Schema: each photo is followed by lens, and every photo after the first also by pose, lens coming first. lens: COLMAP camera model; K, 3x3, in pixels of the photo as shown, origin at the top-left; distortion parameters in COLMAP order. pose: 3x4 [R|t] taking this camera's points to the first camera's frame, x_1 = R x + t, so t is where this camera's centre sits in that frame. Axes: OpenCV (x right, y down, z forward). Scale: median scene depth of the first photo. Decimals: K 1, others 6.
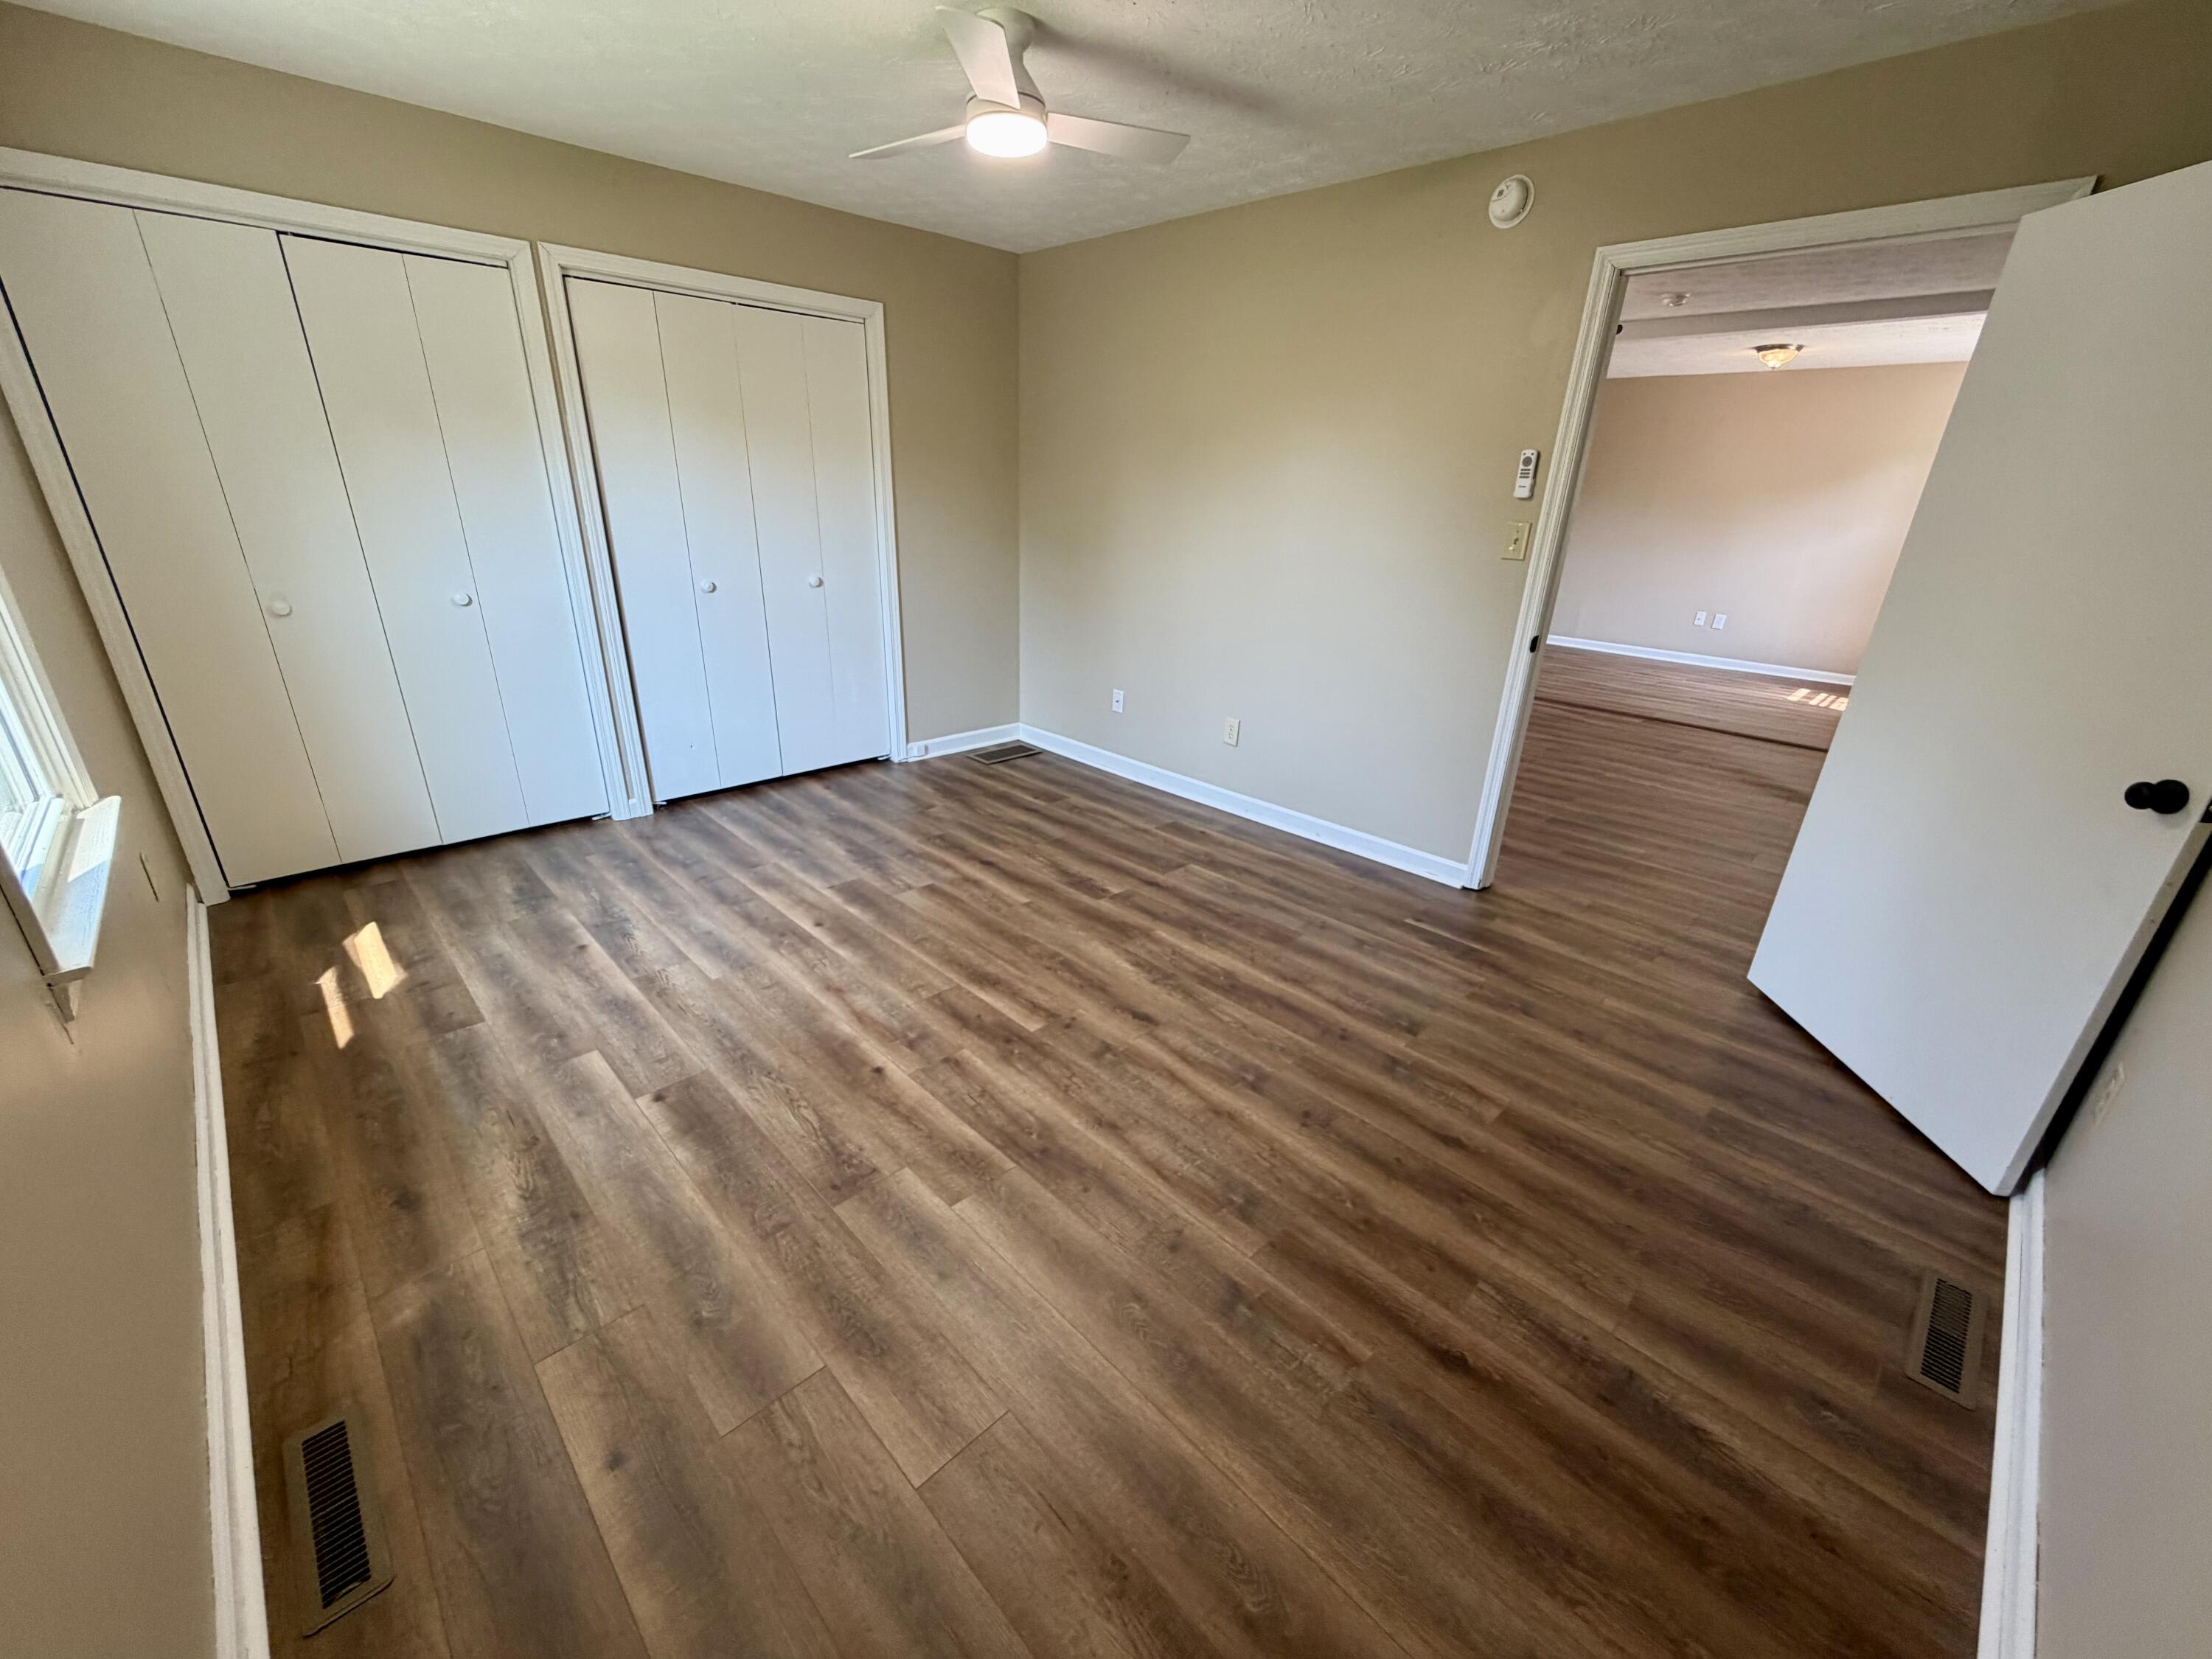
lens RADIAL K [[882.6, 0, 1101.6], [0, 882.6, 833.3], [0, 0, 1]] dist [-0.000387, 0.000063]
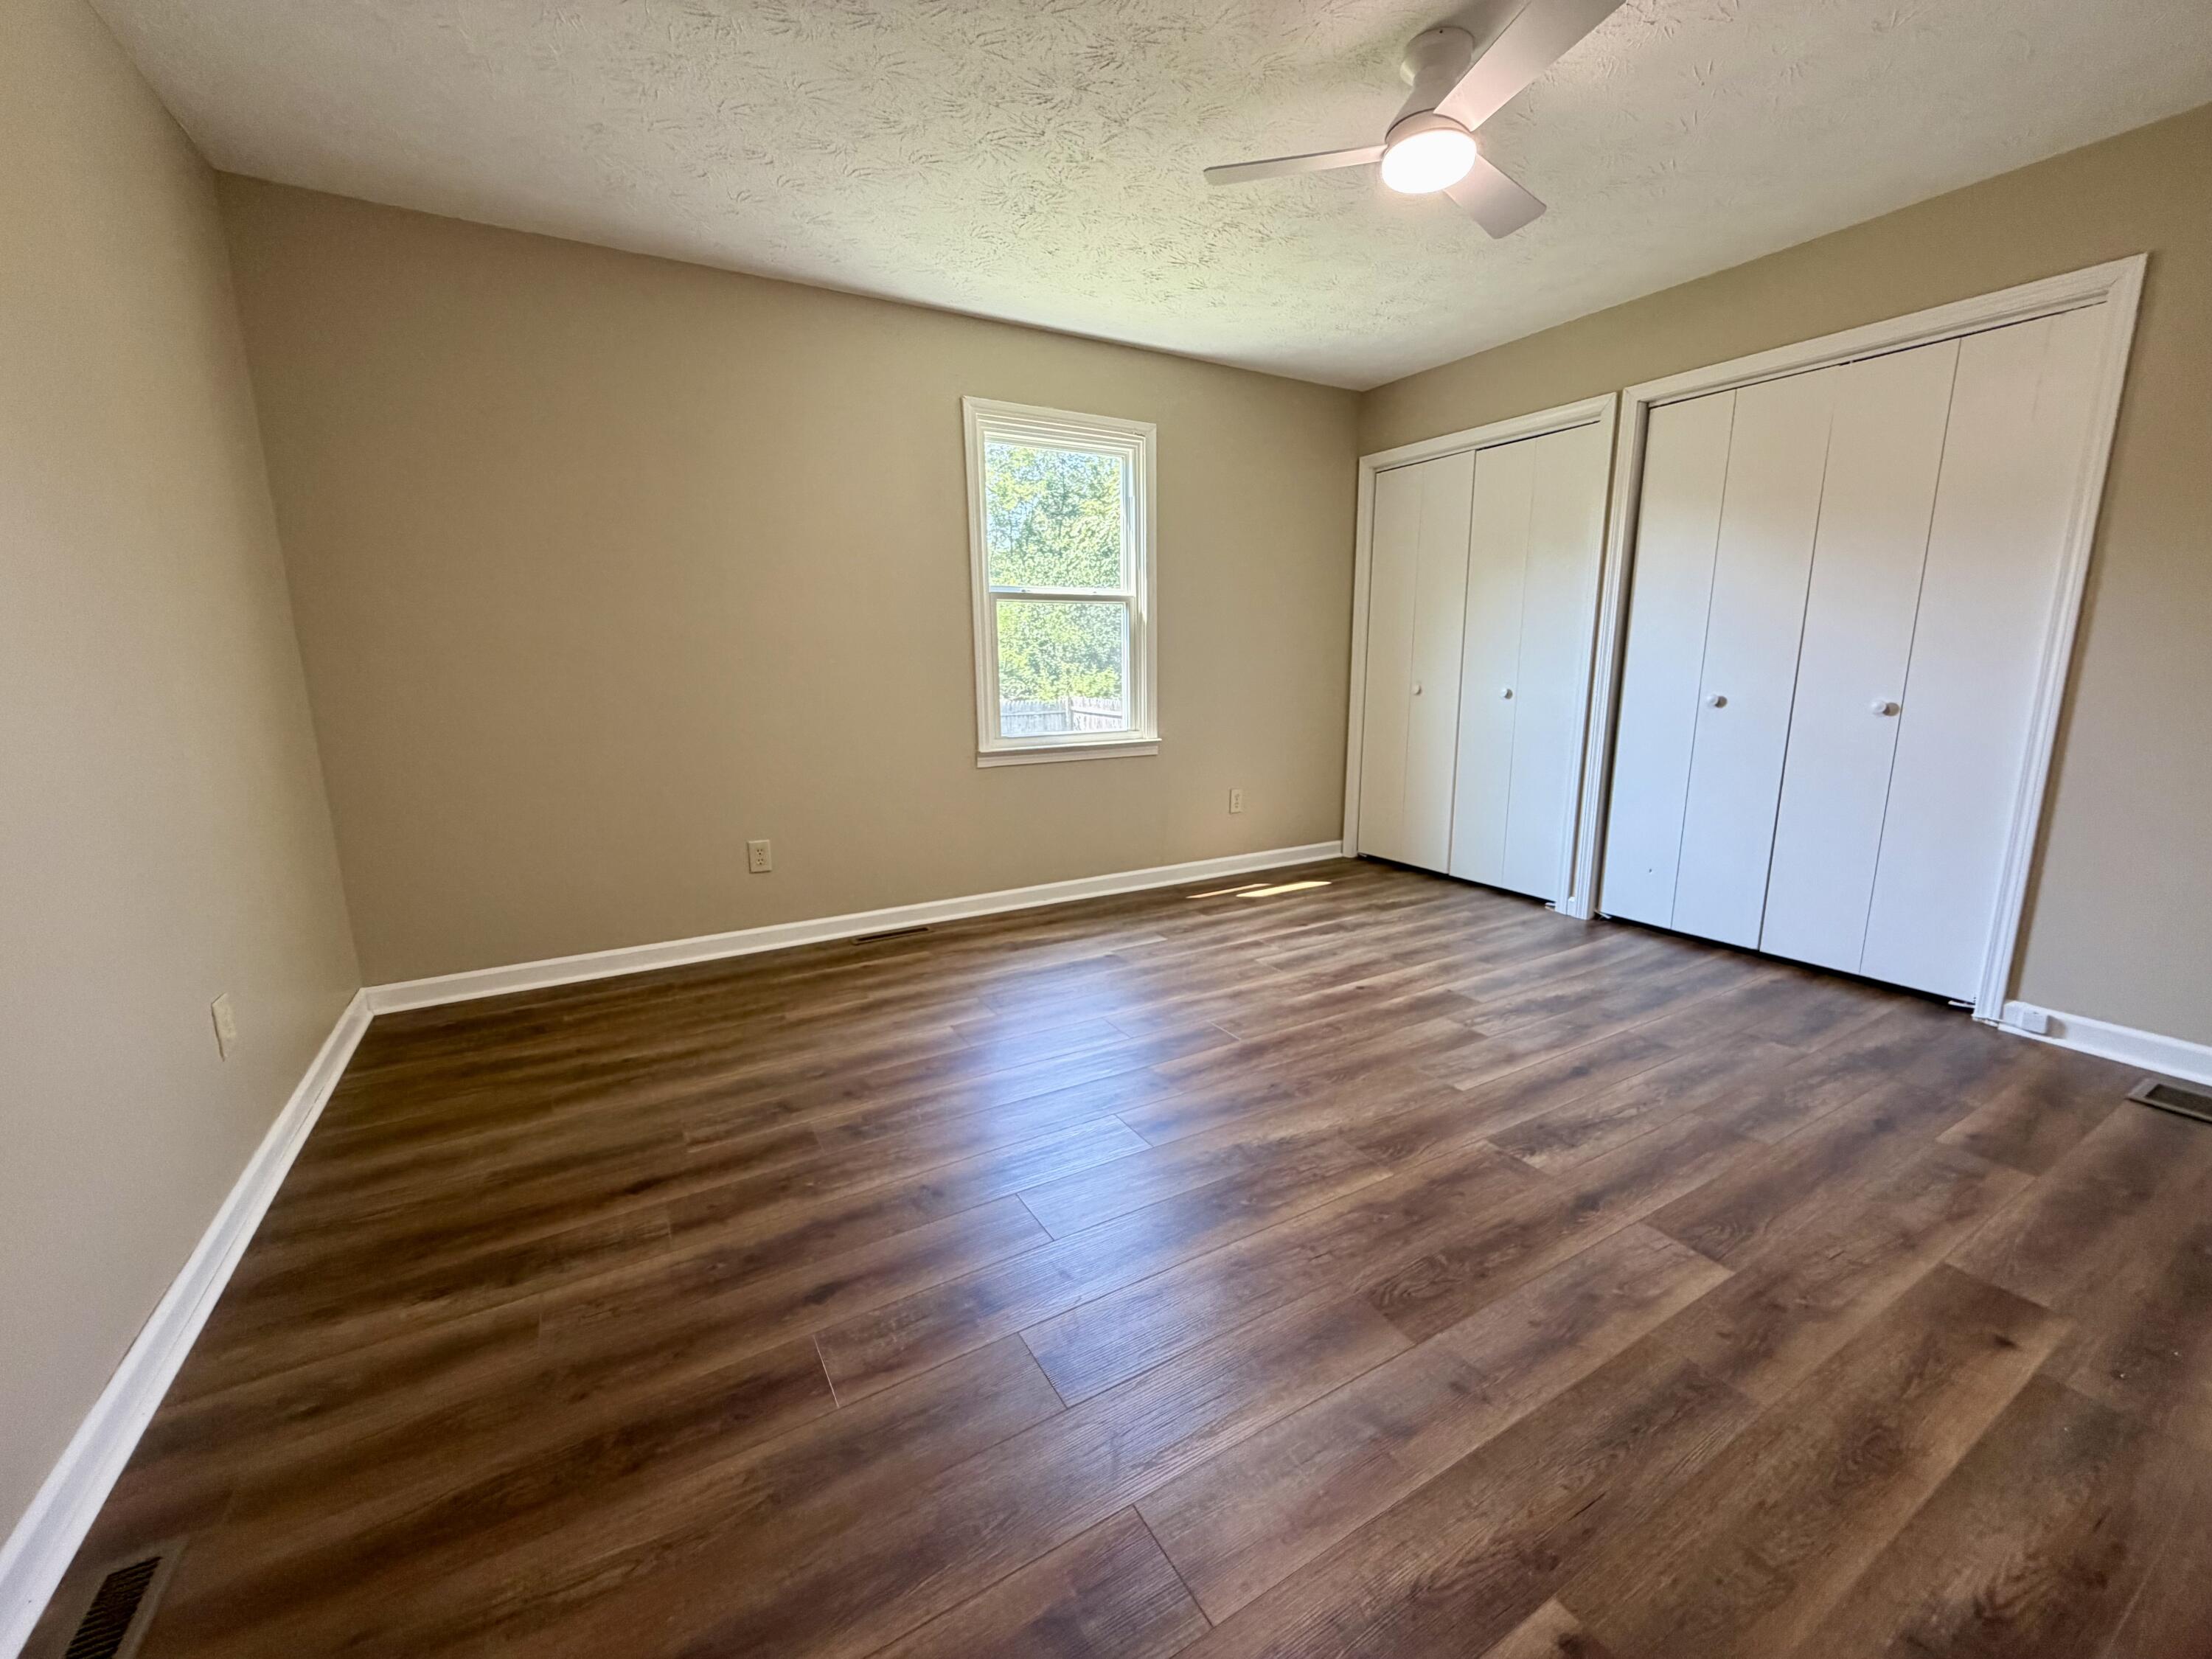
lens RADIAL K [[882.6, 0, 1101.6], [0, 882.6, 833.3], [0, 0, 1]] dist [-0.000387, 0.000063]
pose [[-0.240390, 0.161398, -0.957164, 0.688987], [-0.358979, 0.901387, 0.242150, -0.193932], [0.901858, 0.401812, -0.158746, 0.808125]]
